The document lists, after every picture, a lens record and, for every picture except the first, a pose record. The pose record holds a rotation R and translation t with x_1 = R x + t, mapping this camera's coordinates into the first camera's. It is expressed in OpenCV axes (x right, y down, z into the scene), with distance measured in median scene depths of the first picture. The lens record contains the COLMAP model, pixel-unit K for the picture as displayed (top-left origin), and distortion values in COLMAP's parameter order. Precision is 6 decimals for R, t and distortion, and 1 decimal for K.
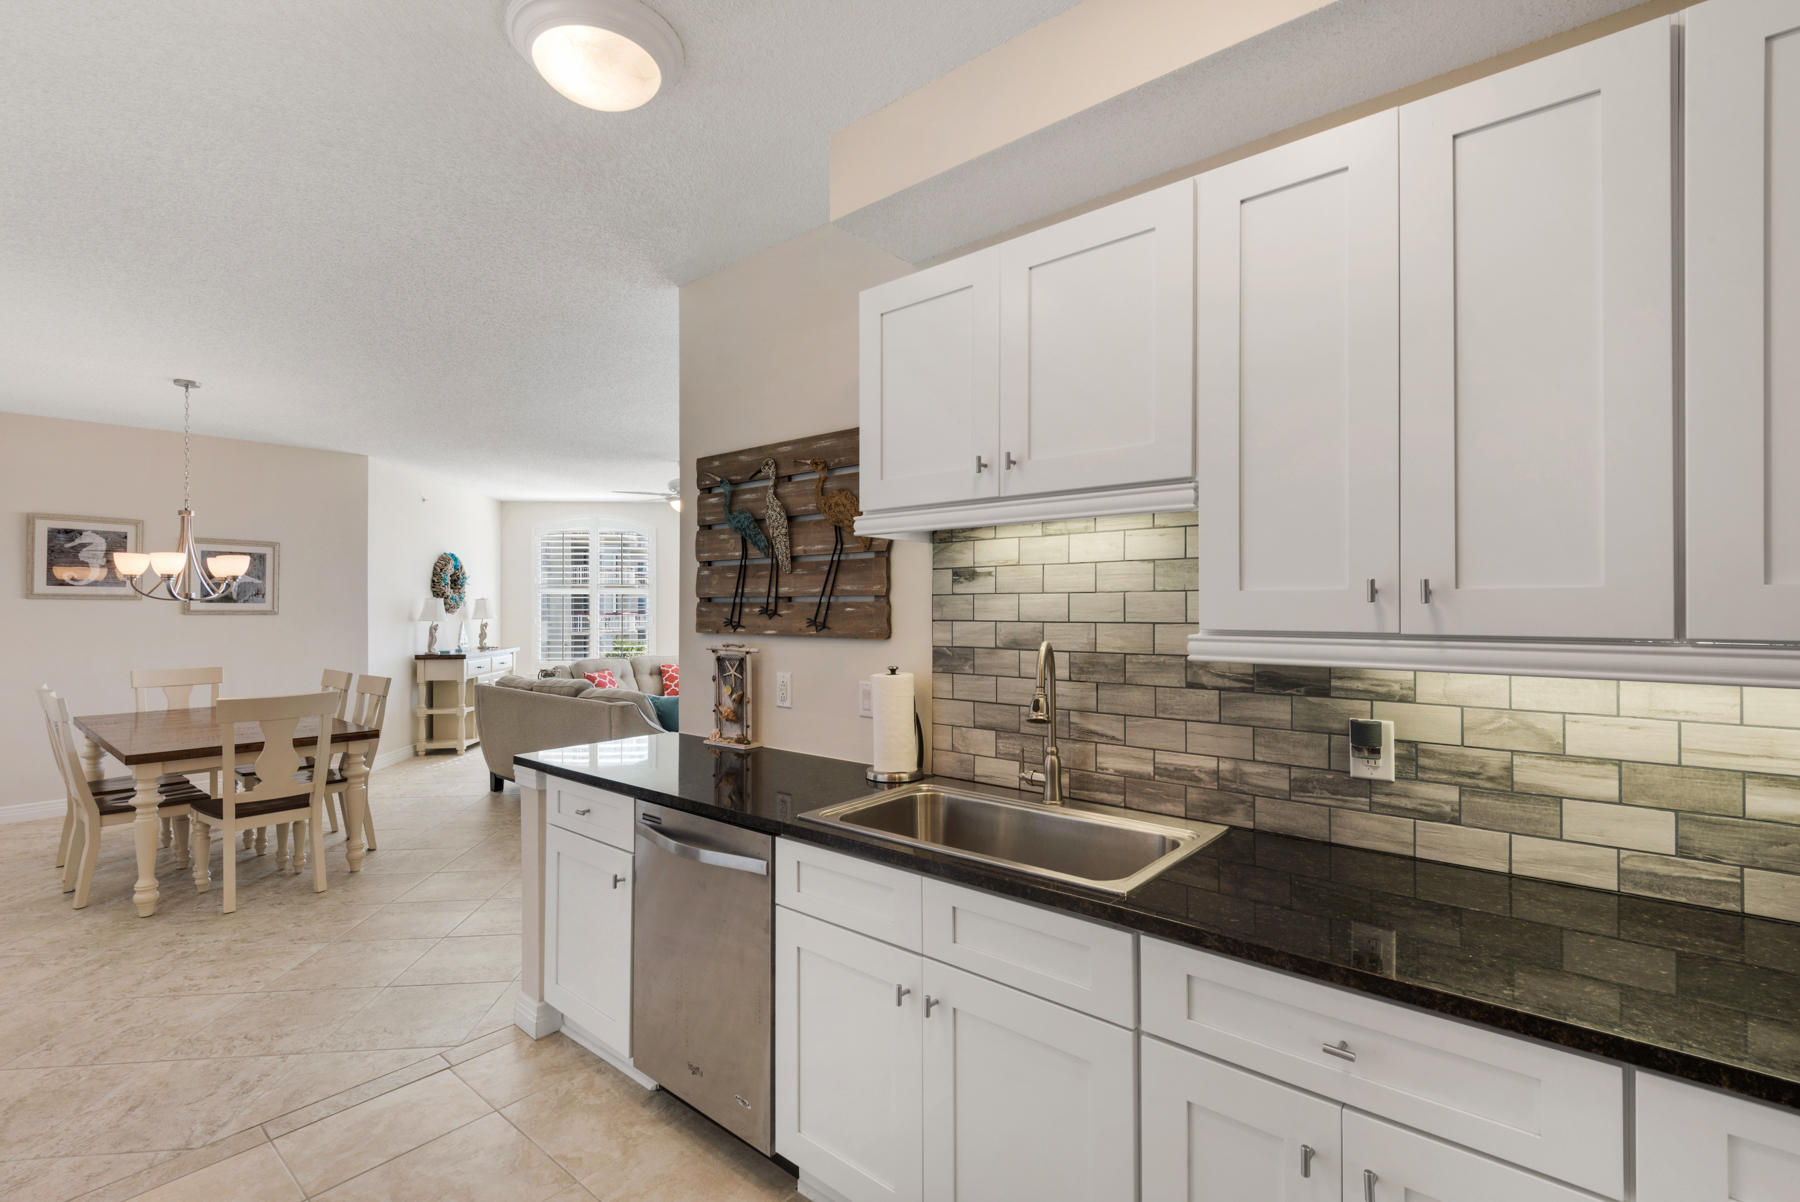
lens RADIAL K [[809.5, 0, 886.1], [0, 809.5, 602.0], [0, 0, 1]] dist [0.024990, -0.012430]
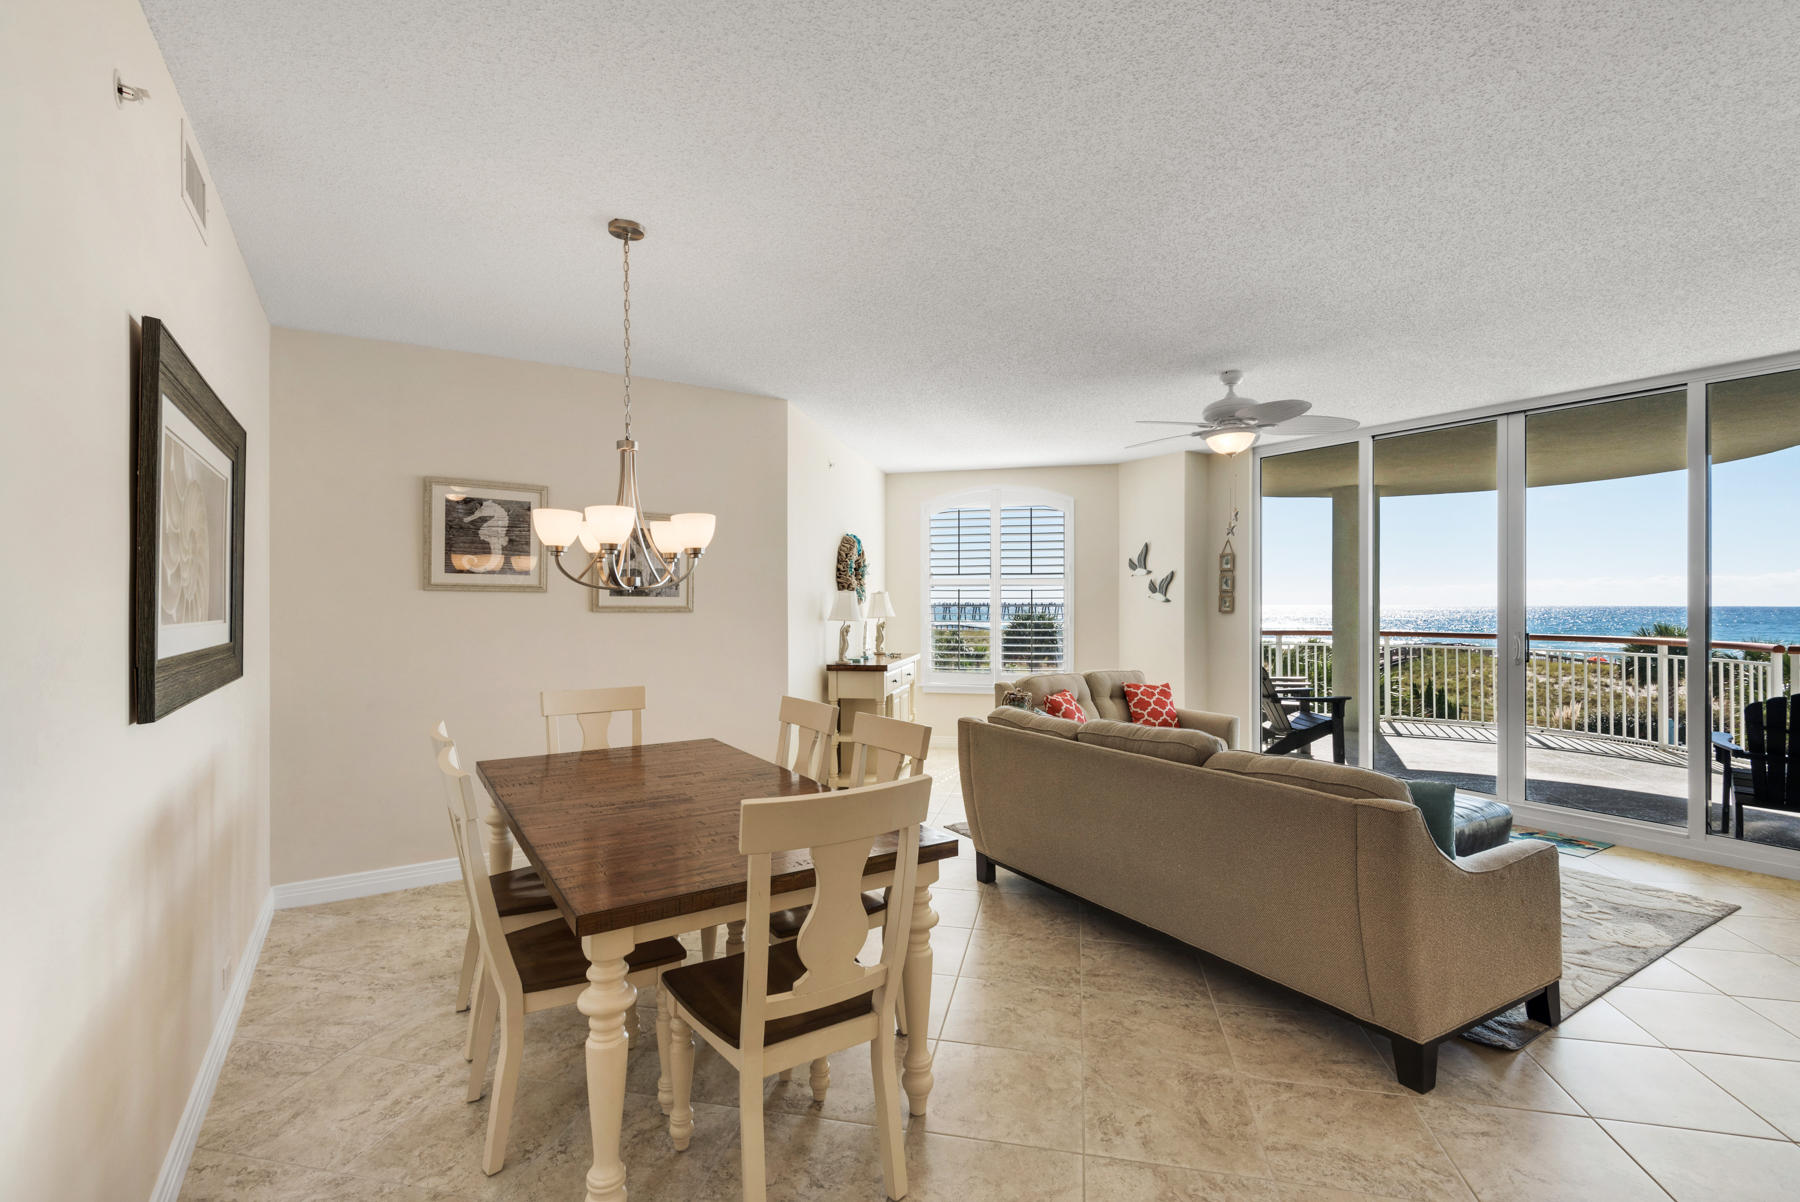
lens RADIAL K [[809.5, 0, 897.3], [0, 809.5, 603.3], [0, 0, 1]] dist [0.024990, -0.012430]
pose [[0.956868, 0.001803, -0.290519, -0.768911], [-0.000195, 0.999985, 0.005564, 0.007368], [0.290524, -0.005267, 0.956853, 0.760230]]
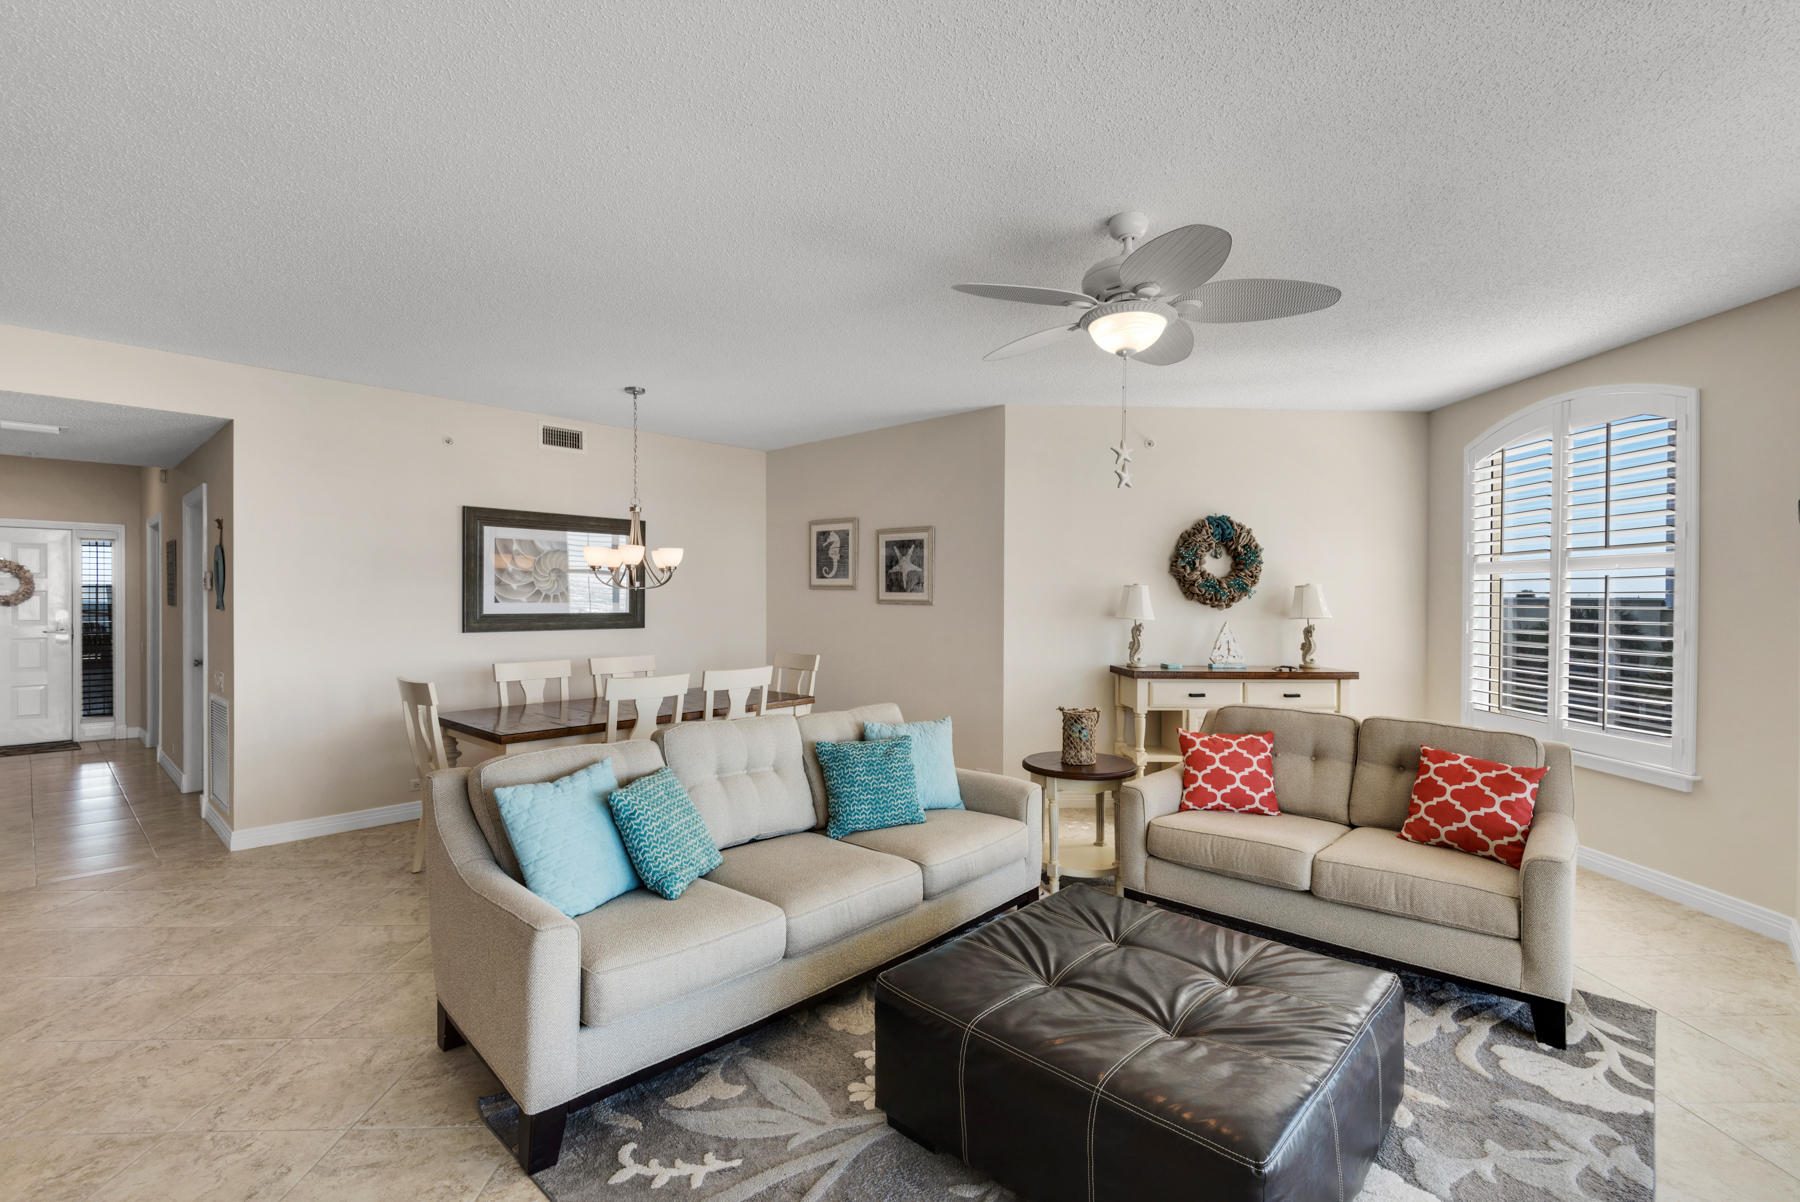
lens RADIAL K [[745.9, 0, 897.0], [0, 745.9, 594.3], [0, 0, 1]] dist [0.012160, 0.000352]
pose [[-0.058093, 0.001143, -0.998311, 0.205487], [-0.000830, 0.999999, 0.001194, 0.006085], [0.998311, 0.000898, -0.058092, 2.237456]]
